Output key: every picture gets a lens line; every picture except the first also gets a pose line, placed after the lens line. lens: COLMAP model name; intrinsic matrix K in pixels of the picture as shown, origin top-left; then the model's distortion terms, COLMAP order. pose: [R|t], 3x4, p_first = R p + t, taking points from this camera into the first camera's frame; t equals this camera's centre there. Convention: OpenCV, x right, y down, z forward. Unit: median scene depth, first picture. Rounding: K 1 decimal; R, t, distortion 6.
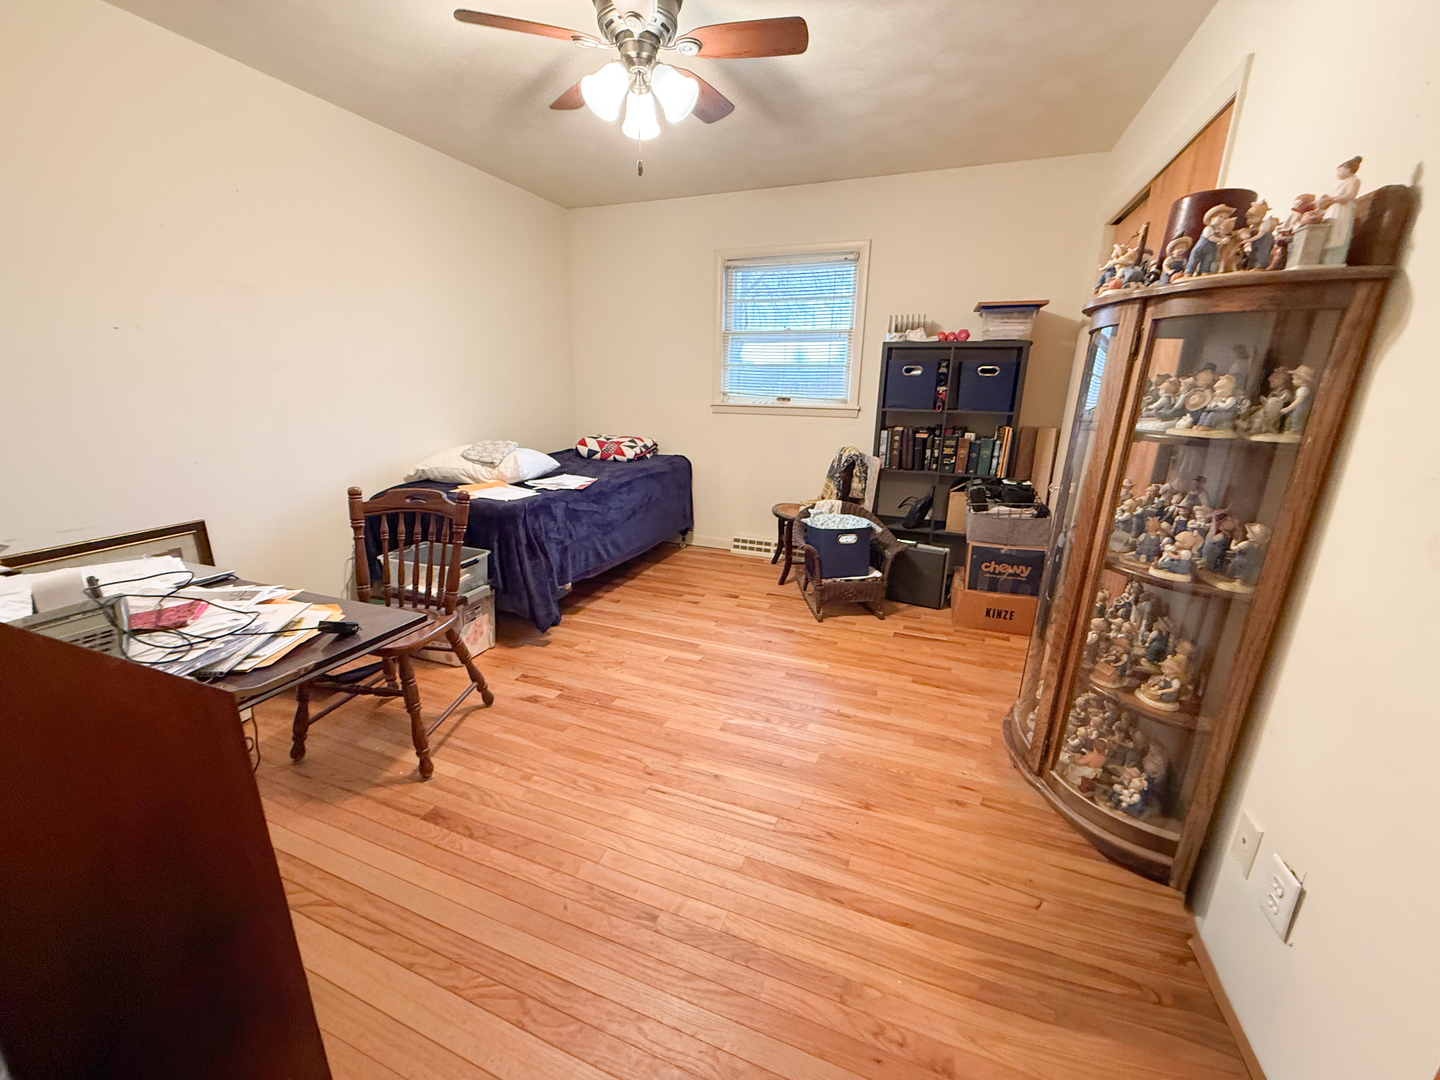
lens RADIAL K [[572.1, 0, 716.9], [0, 572.1, 539.0], [0, 0, 1]] dist [-0.000070, -0.000085]
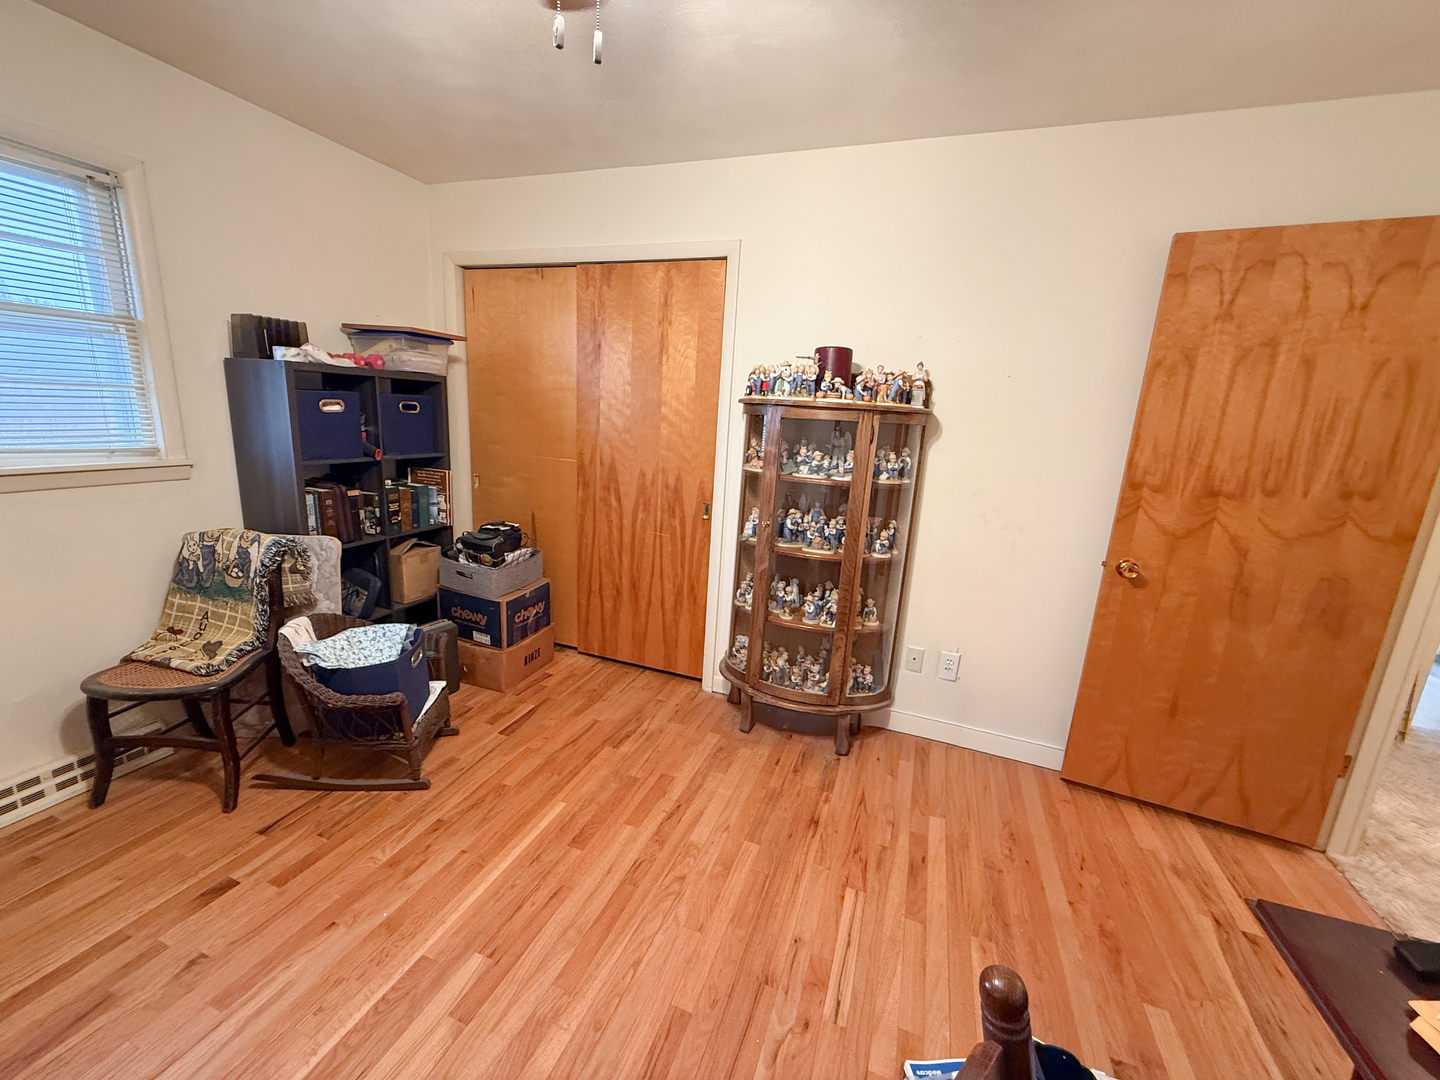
lens RADIAL K [[572.1, 0, 716.9], [0, 572.1, 539.0], [0, 0, 1]] dist [-0.000070, -0.000085]
pose [[-0.016673, -0.237401, 0.971269, -0.430992], [0.211889, 0.948501, 0.235474, -0.231102], [-0.977151, 0.209728, 0.034488, 0.621436]]
